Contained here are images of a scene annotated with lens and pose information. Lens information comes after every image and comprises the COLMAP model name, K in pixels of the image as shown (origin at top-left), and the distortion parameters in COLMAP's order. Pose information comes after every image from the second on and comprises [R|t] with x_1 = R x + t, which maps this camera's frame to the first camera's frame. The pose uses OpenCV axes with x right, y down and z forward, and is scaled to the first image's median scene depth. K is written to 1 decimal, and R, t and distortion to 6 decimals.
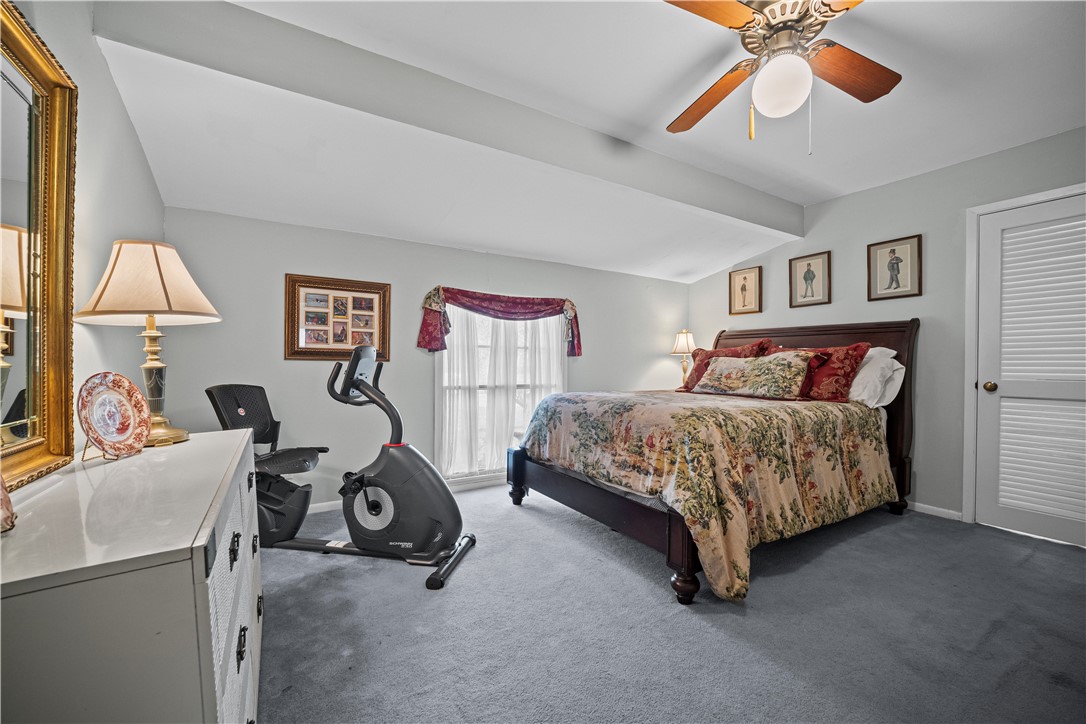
lens RADIAL K [[434.1, 0, 541.1], [0, 434.1, 363.2], [0, 0, 1]] dist [-0.025825, 0.005540]
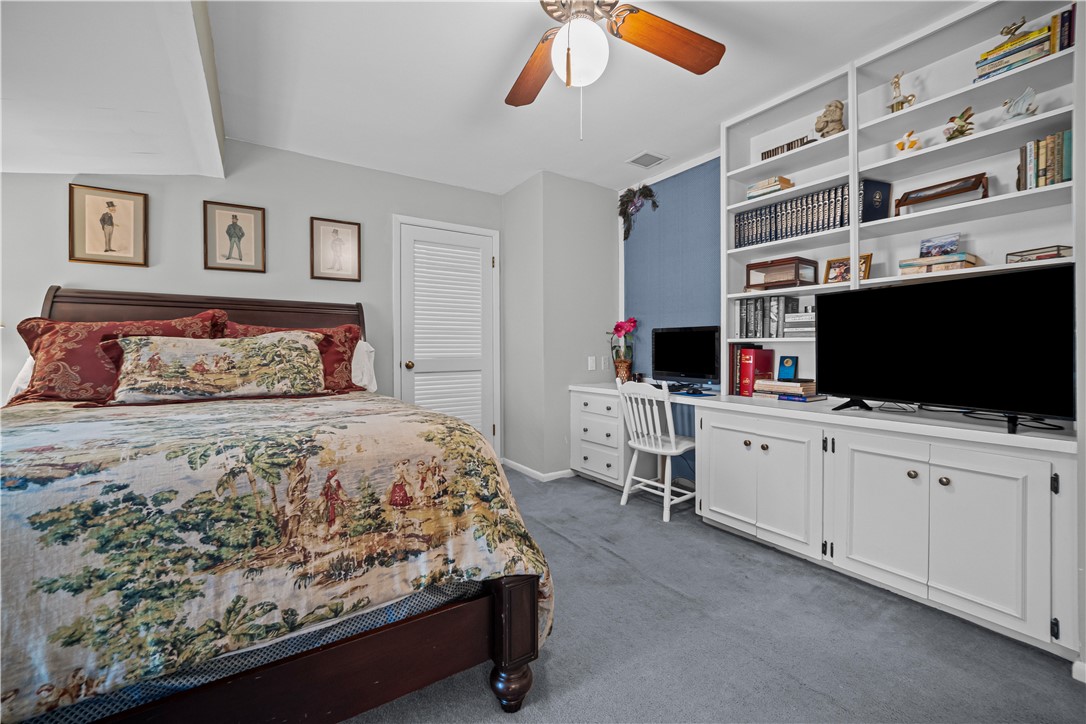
lens RADIAL K [[434.1, 0, 541.1], [0, 434.1, 363.2], [0, 0, 1]] dist [-0.025825, 0.005540]
pose [[-0.032031, -0.038172, 0.998758, -0.235854], [-0.000416, 0.999271, 0.038178, -0.000439], [-0.999487, 0.000807, -0.032023, 0.724570]]
